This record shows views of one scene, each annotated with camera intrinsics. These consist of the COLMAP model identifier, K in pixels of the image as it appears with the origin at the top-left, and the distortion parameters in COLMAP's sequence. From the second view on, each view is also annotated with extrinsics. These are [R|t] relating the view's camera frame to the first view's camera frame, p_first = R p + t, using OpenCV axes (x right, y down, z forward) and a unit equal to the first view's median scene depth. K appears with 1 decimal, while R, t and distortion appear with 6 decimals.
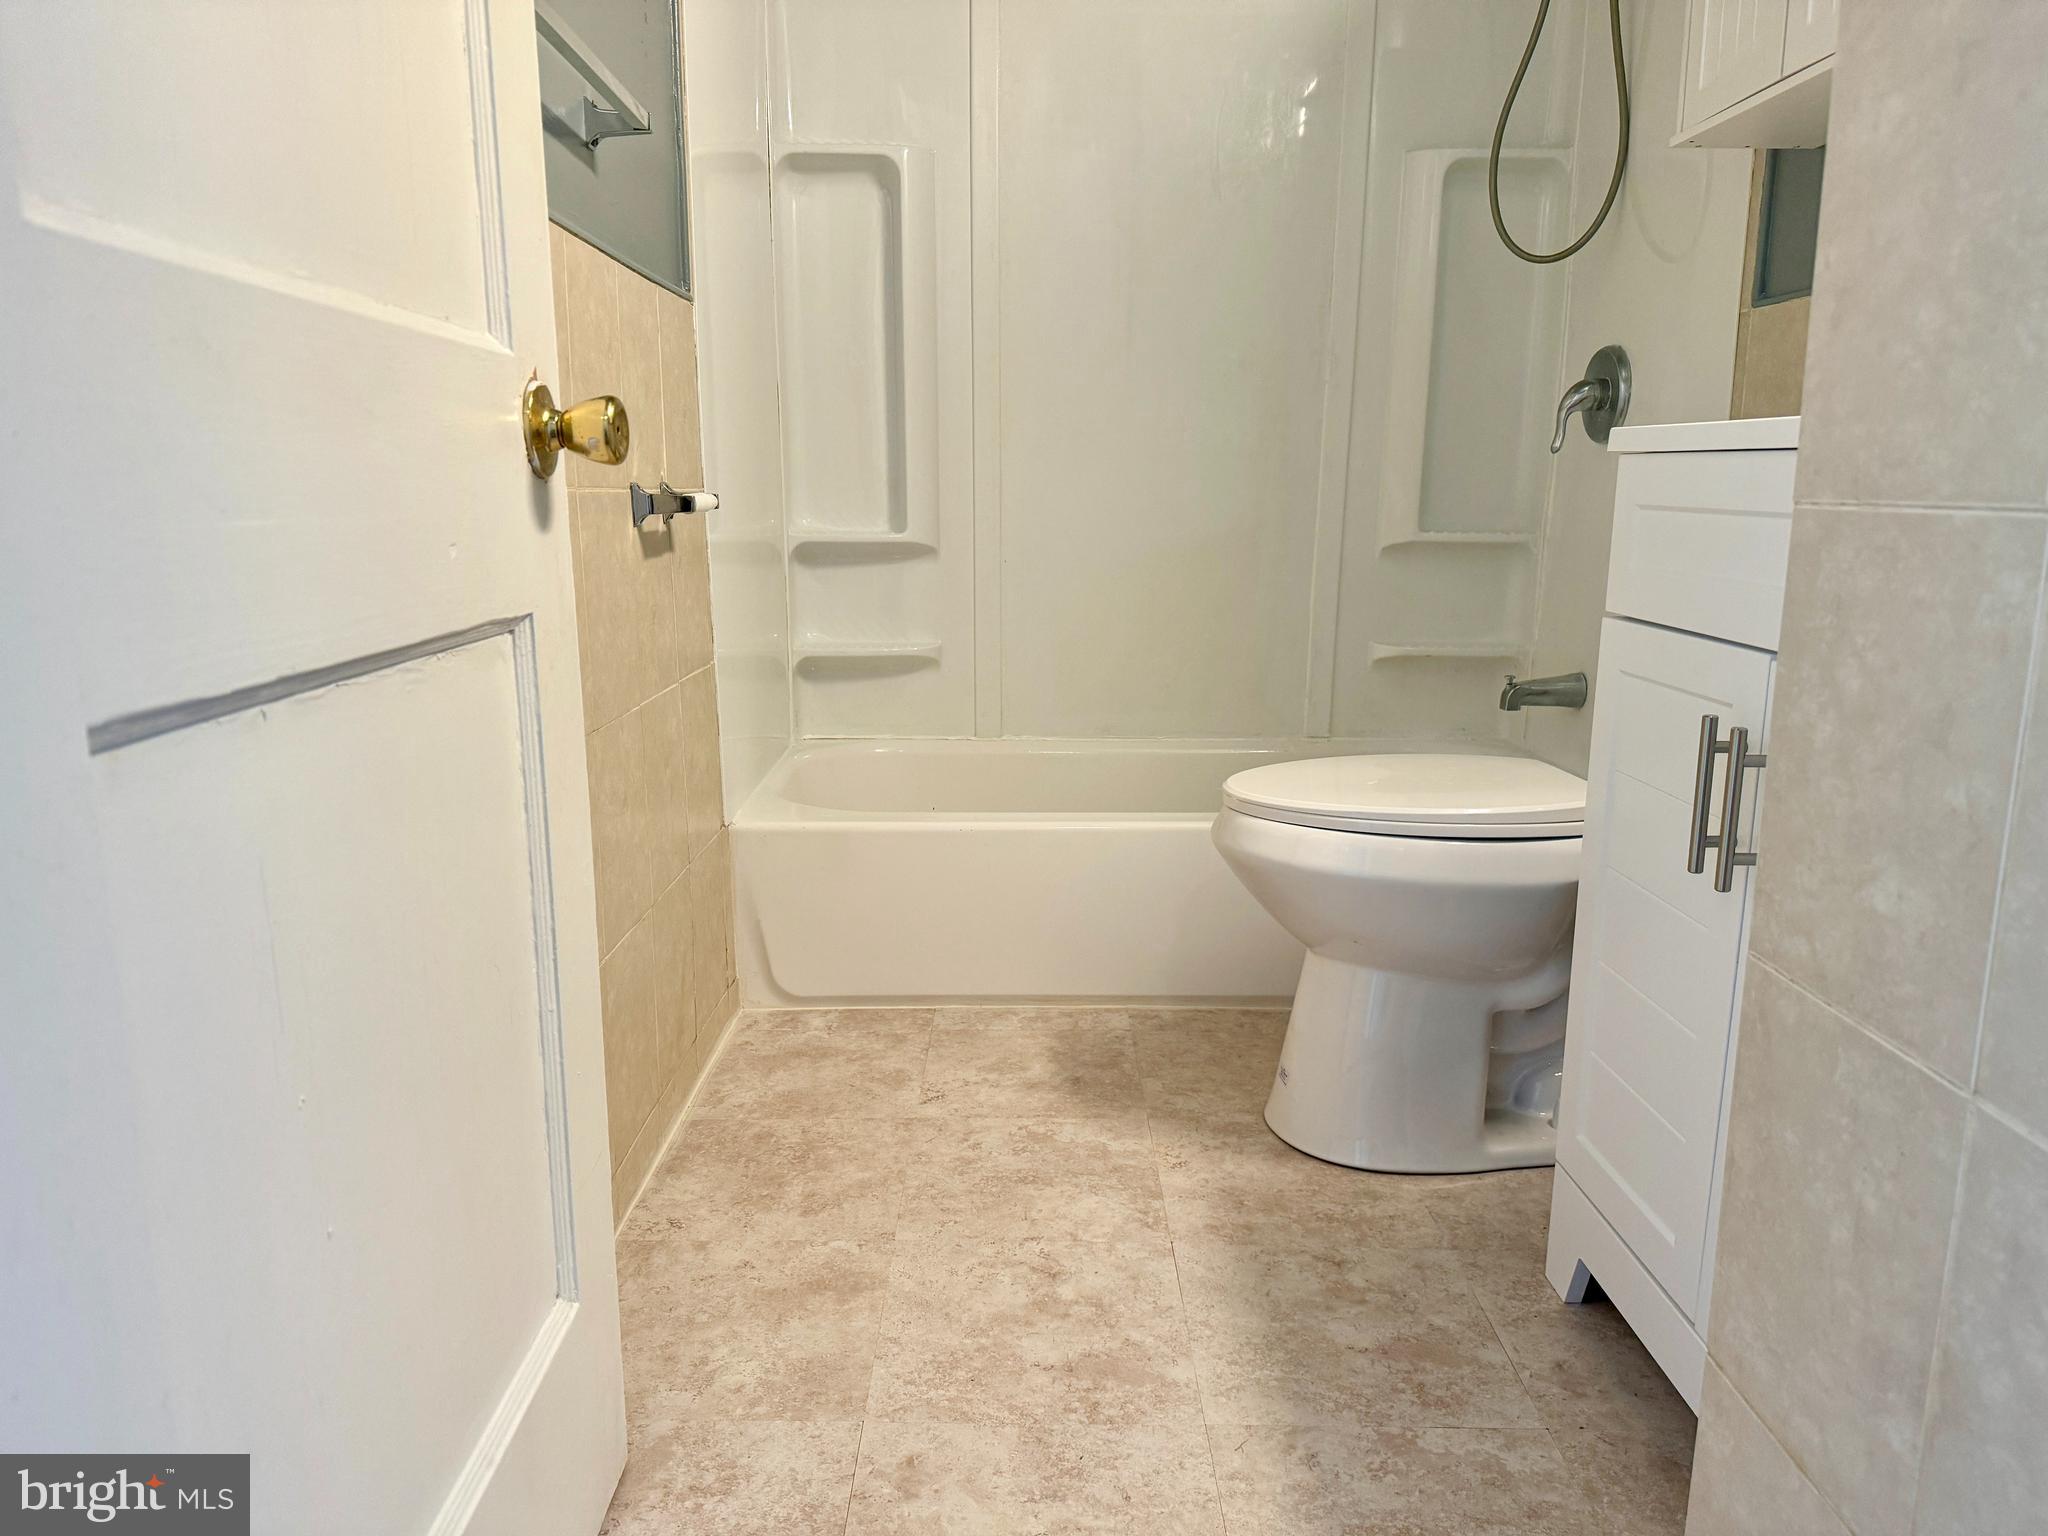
lens RADIAL K [[1463.9, 0, 1062.4], [0, 1463.9, 777.8], [0, 0, 1]] dist [0.142112, -0.162515]
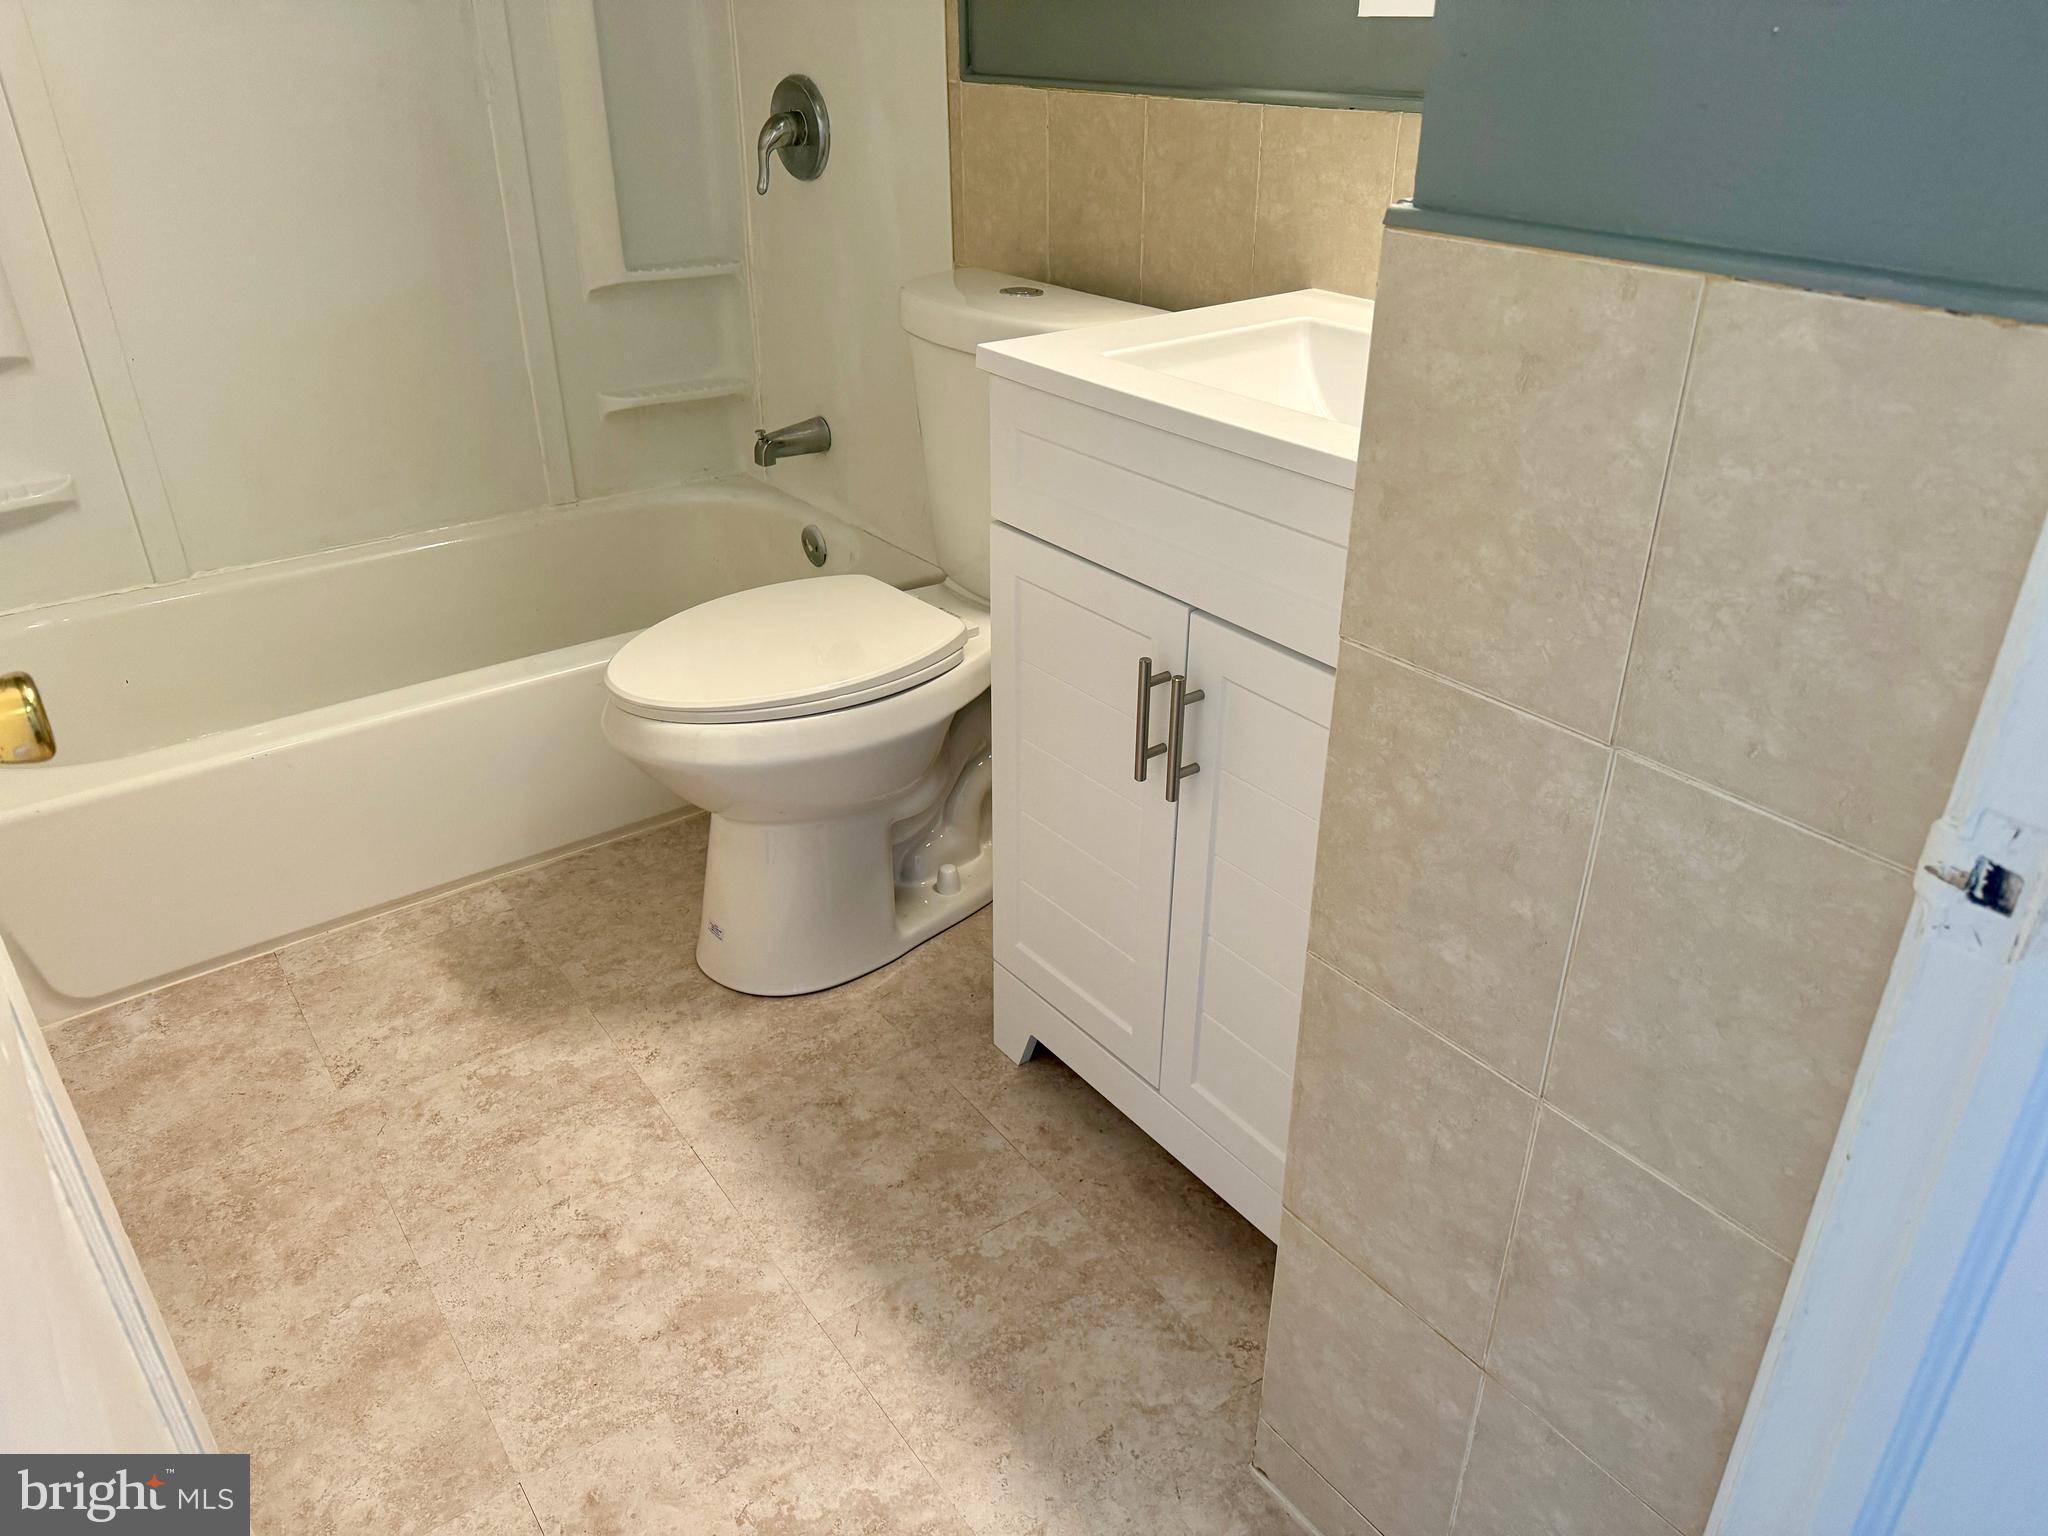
lens RADIAL K [[1451.9, 0, 1020.9], [0, 1451.9, 783.7], [0, 0, 1]] dist [0.158724, -0.228655]
pose [[0.829561, -0.283922, 0.480850, -0.170154], [0.131104, 0.936053, 0.326521, -0.252051], [-0.542807, -0.207828, 0.813737, 0.075708]]
